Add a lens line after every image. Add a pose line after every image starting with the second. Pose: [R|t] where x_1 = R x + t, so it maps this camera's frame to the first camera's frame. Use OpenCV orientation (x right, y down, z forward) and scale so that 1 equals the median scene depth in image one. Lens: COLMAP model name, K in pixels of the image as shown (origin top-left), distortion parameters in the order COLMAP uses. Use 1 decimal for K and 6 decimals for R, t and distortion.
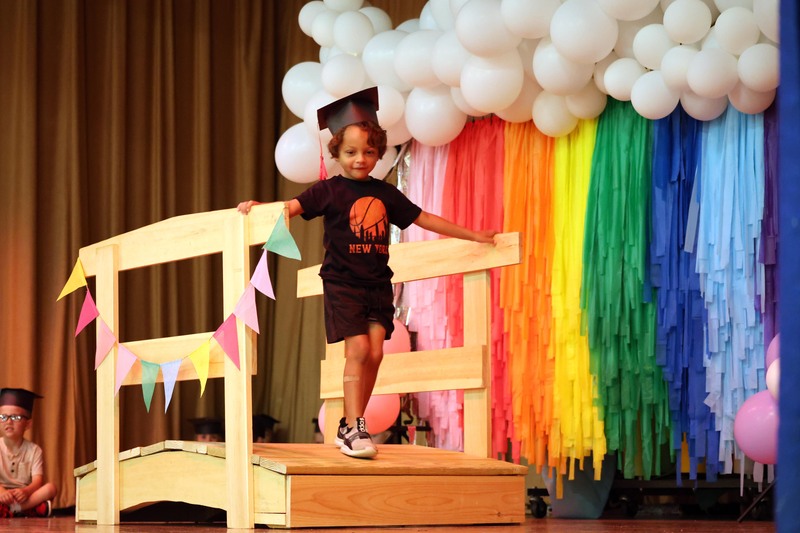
lens RADIAL K [[1736.8, 0, 401.4], [0, 1736.8, 263.6], [0, 0, 1]] dist [0.323720, 0.000000]
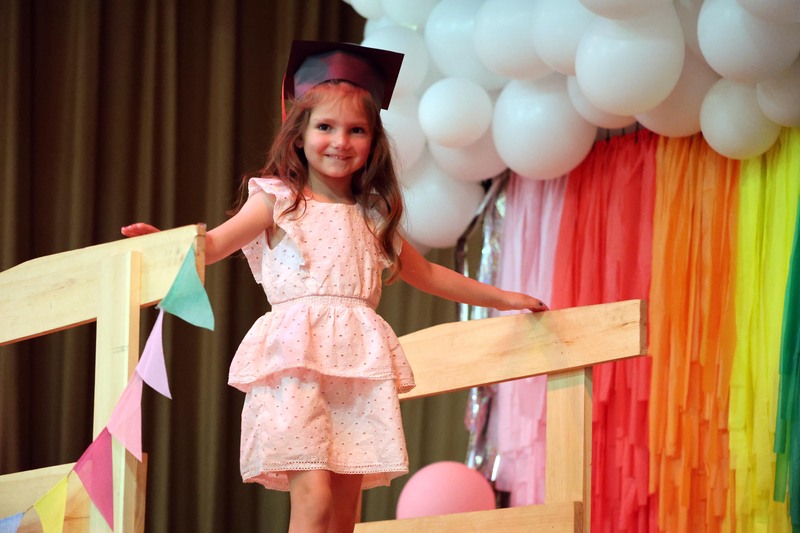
lens RADIAL K [[2568.1, 0, 398.2], [0, 2568.1, 270.8], [0, 0, 1]] dist [0.796132, 0.000000]
pose [[0.997249, 0.017177, -0.072108, 0.037565], [-0.021248, 0.998200, -0.056084, 0.015972], [0.071015, 0.057462, 0.995819, 0.124982]]
